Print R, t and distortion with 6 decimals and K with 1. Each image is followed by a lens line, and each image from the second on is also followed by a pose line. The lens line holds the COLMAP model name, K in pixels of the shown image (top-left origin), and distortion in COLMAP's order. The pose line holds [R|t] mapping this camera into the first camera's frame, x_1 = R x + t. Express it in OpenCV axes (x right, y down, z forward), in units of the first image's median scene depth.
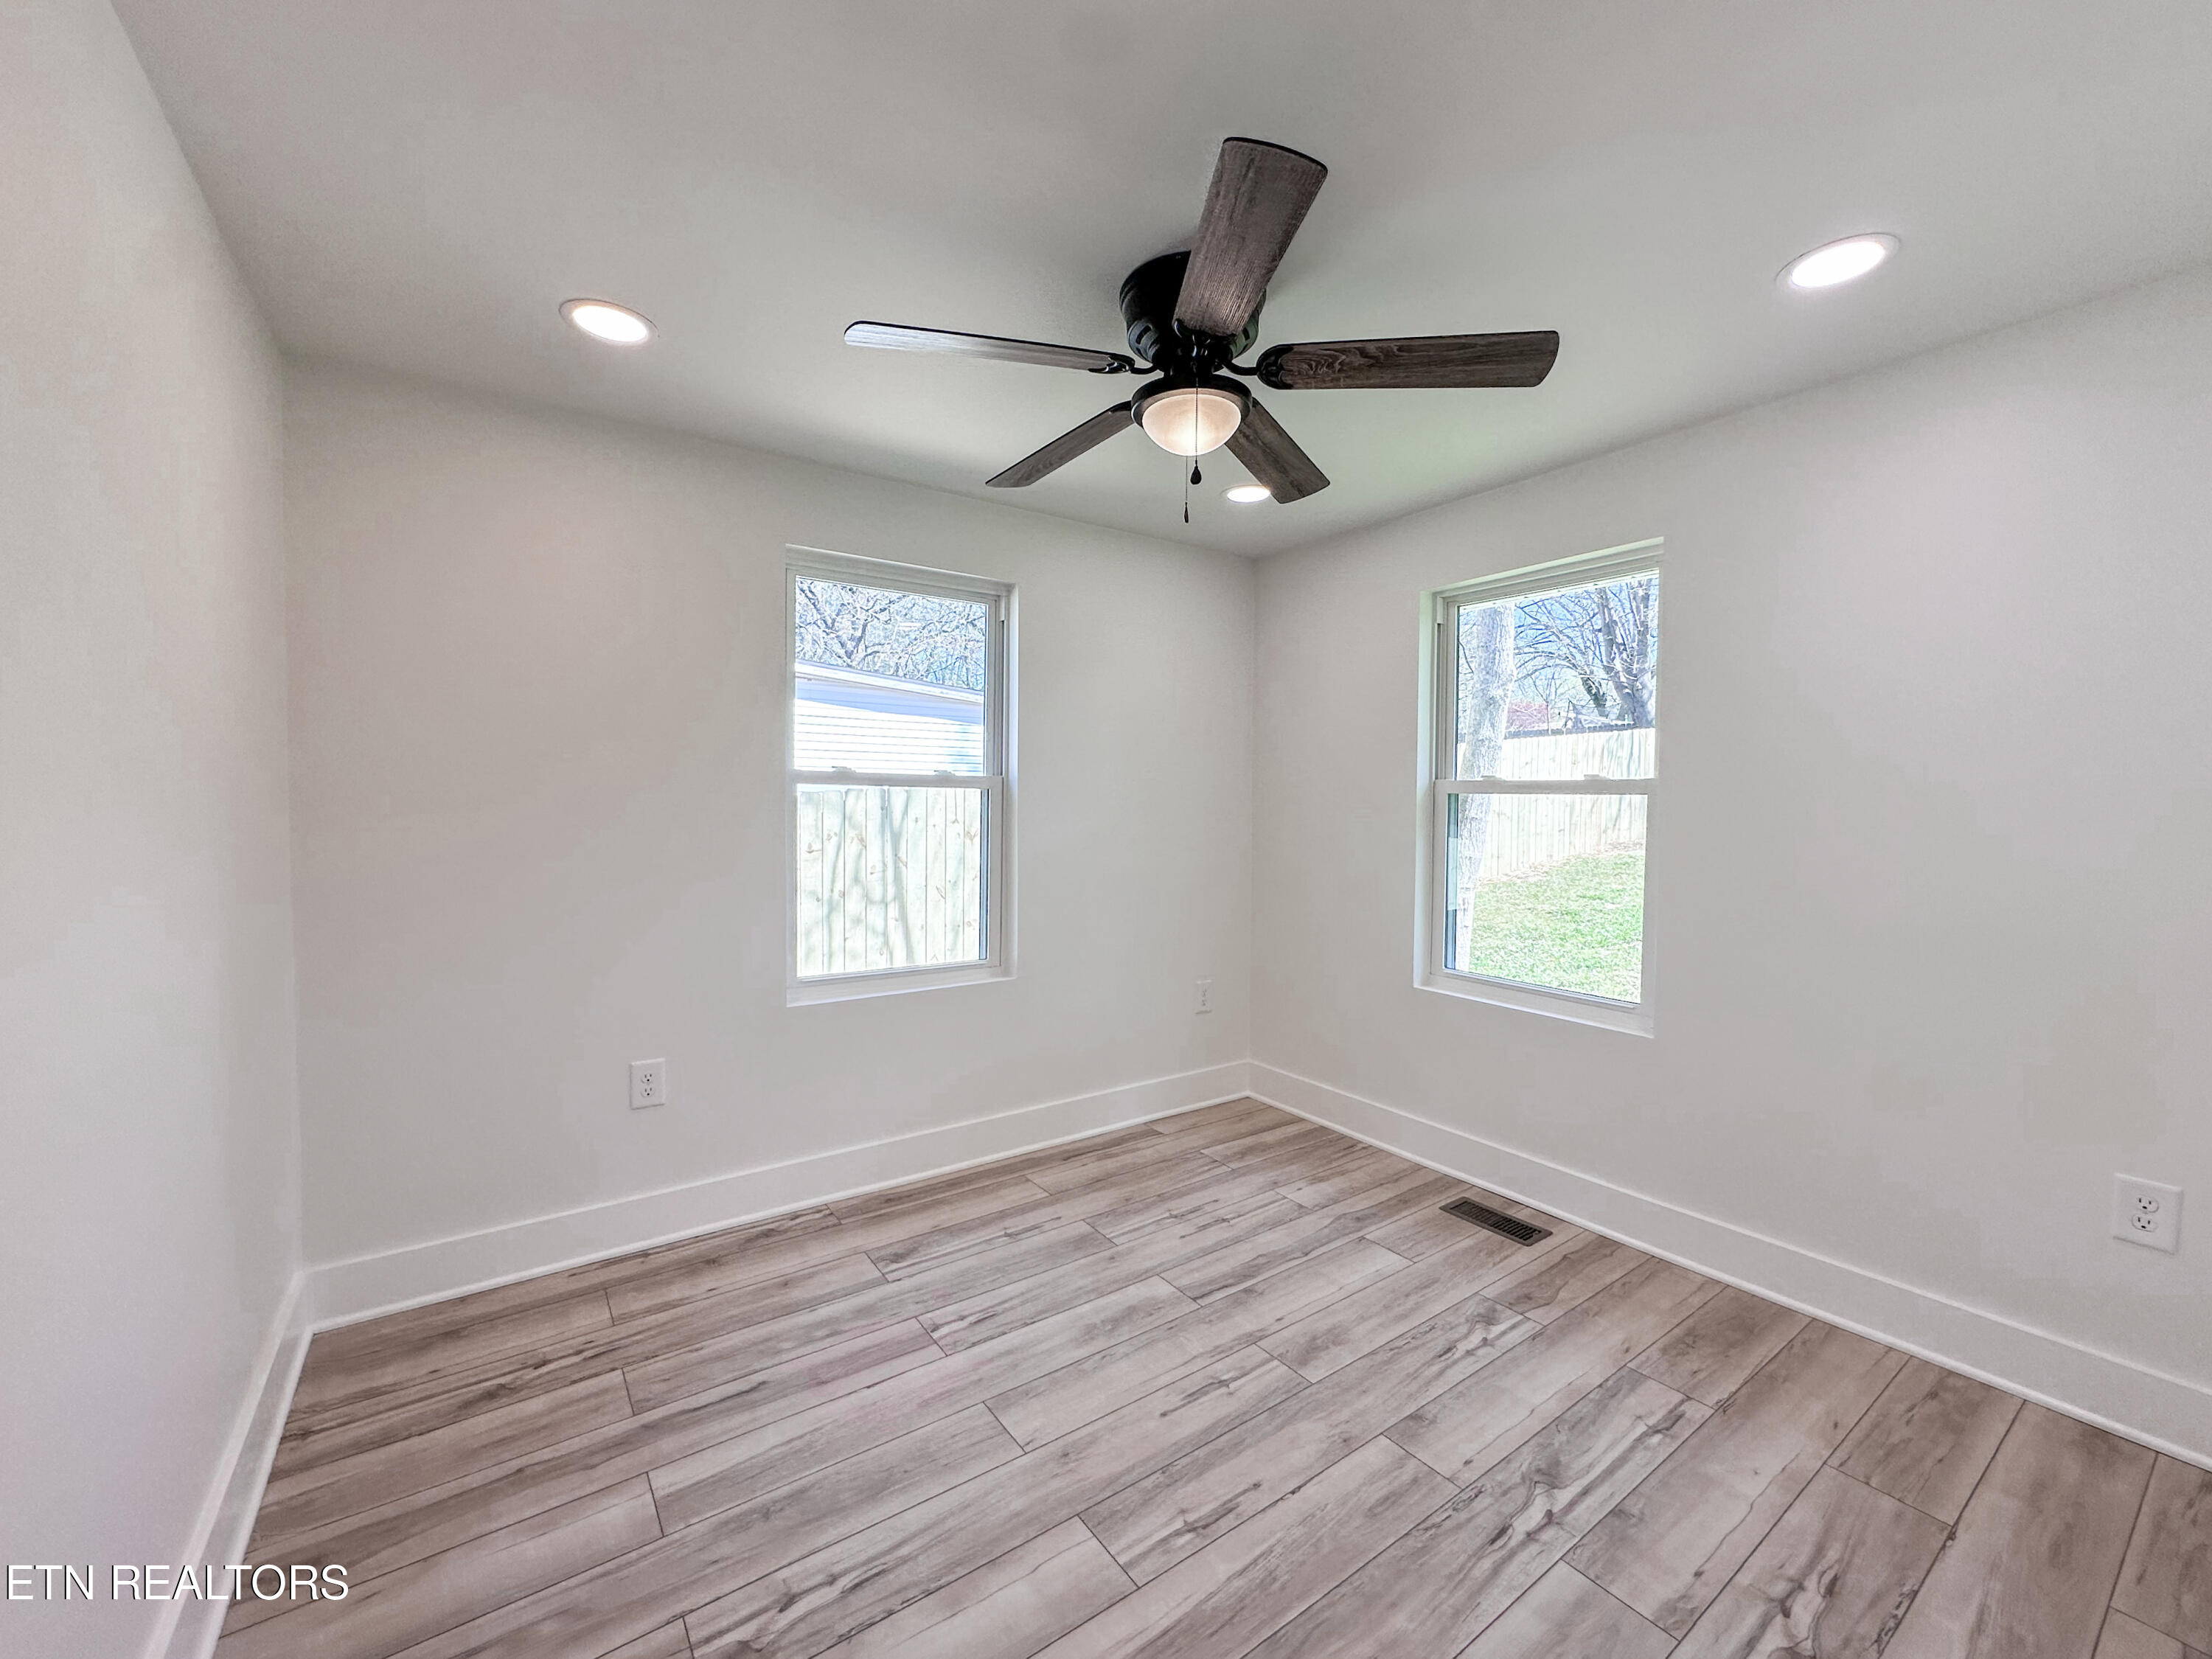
lens RADIAL K [[900.0, 0, 1119.4], [0, 900.0, 823.1], [0, 0, 1]] dist [-0.004776, 0.000633]
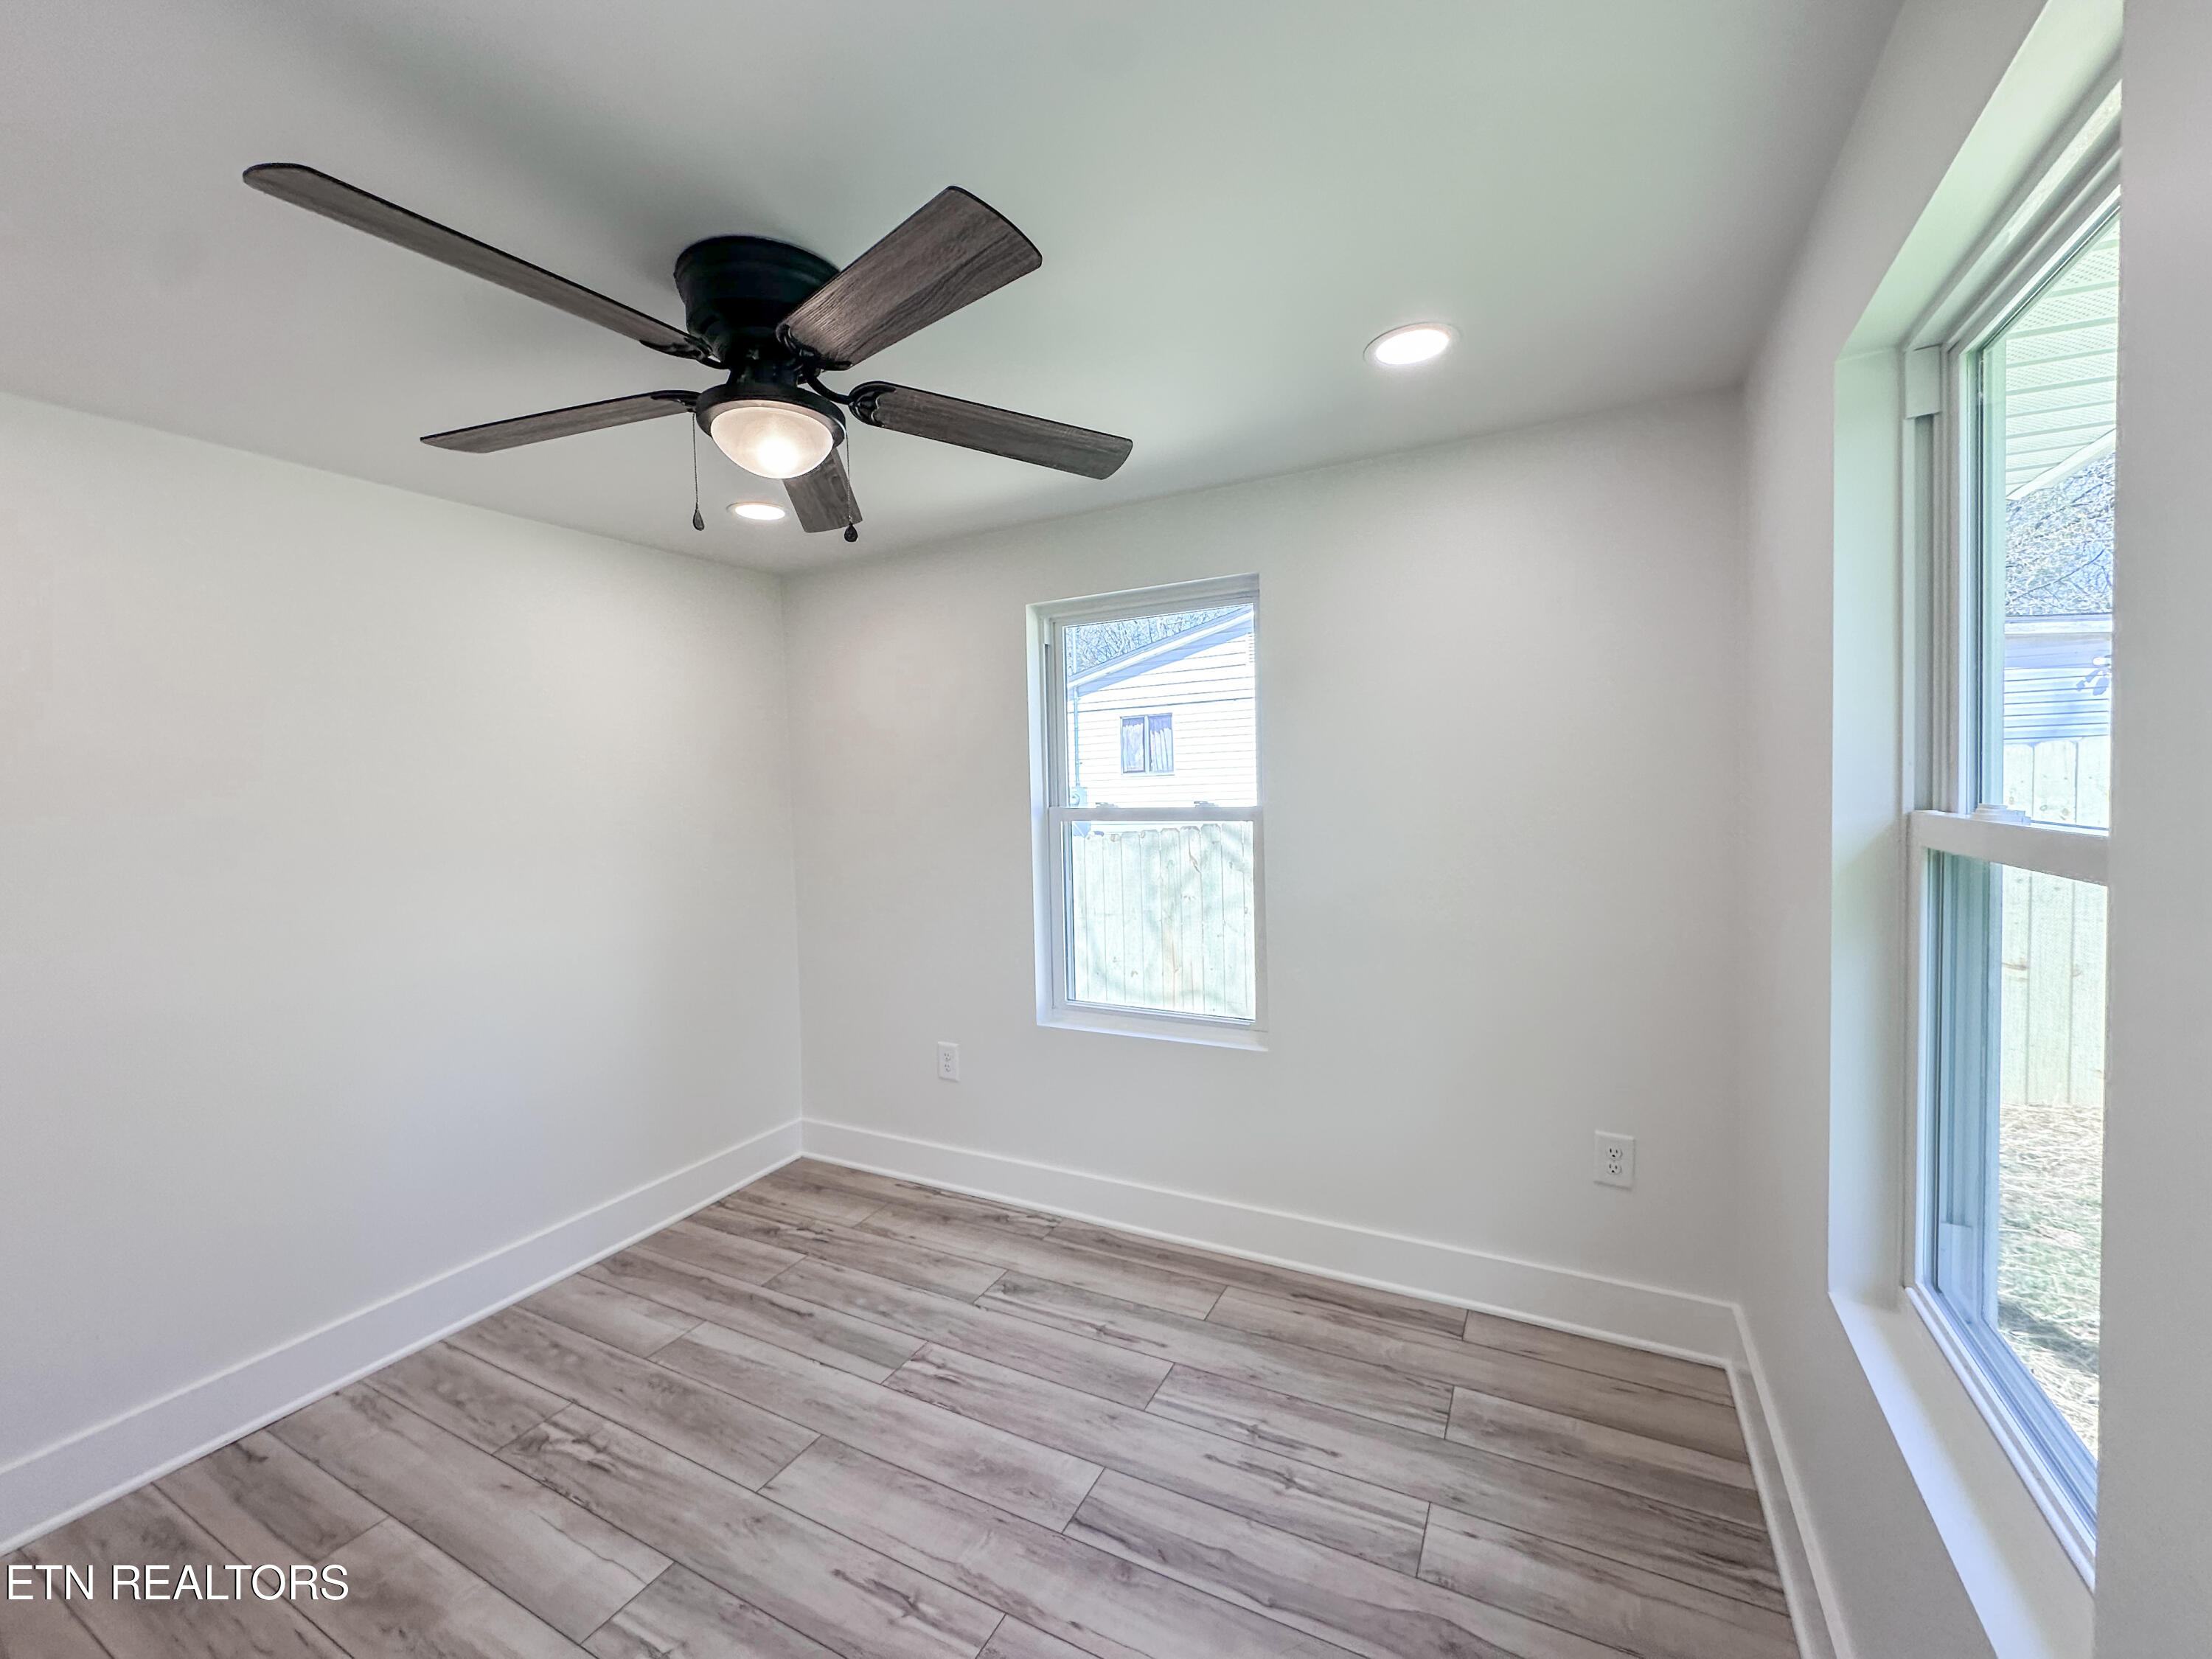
lens RADIAL K [[900.0, 0, 1123.4], [0, 900.0, 823.5], [0, 0, 1]] dist [-0.004776, 0.000633]
pose [[0.445786, 0.013739, -0.895034, 0.725382], [0.007086, 0.999797, 0.018876, -0.069147], [0.895112, -0.014757, 0.445598, 0.663156]]
